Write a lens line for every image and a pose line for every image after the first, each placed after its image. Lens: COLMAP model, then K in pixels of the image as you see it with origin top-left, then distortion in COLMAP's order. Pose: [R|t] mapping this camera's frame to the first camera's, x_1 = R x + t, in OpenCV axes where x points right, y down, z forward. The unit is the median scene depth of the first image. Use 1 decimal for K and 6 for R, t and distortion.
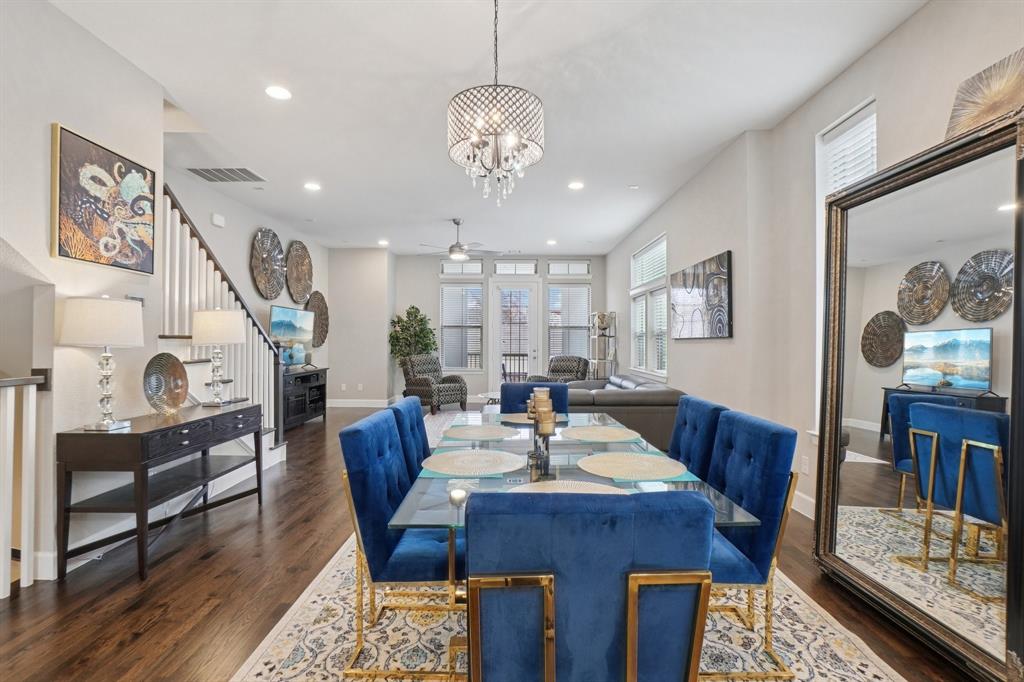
lens RADIAL K [[507.3, 0, 513.3], [0, 507.3, 333.8], [0, 0, 1]] dist [-0.023419, 0.001429]
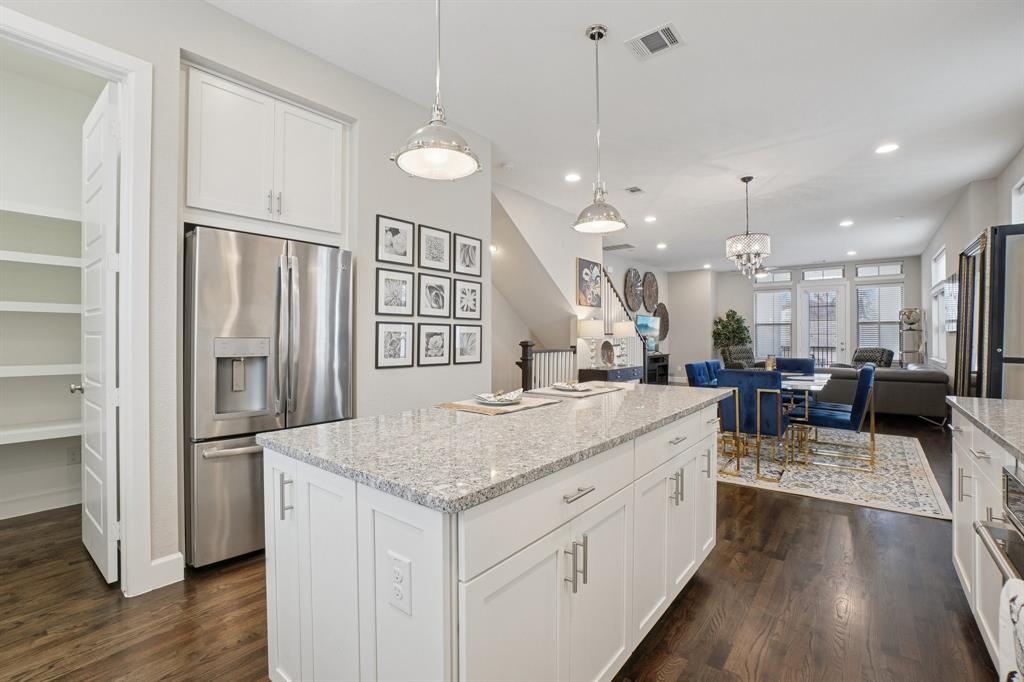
lens RADIAL K [[478.9, 0, 498.8], [0, 478.9, 340.1], [0, 0, 1]] dist [-0.030743, 0.000575]
pose [[0.779687, -0.001443, -0.626168, 0.126300], [0.013945, 0.999789, 0.015060, -0.002280], [0.626014, -0.020474, 0.779543, -0.421933]]
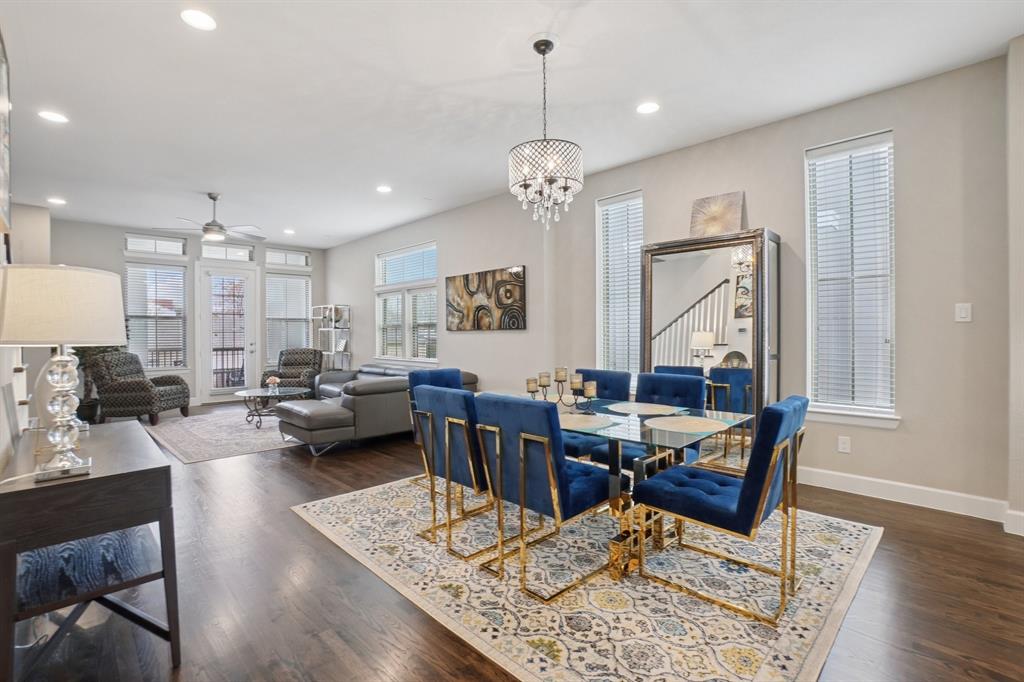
lens RADIAL K [[478.9, 0, 515.6], [0, 478.9, 331.5], [0, 0, 1]] dist [-0.030743, 0.000575]
pose [[0.704051, -0.006495, 0.710120, -0.280544], [-0.002198, 0.999933, 0.011324, -0.000744], [-0.710146, -0.009534, 0.703990, 0.055759]]
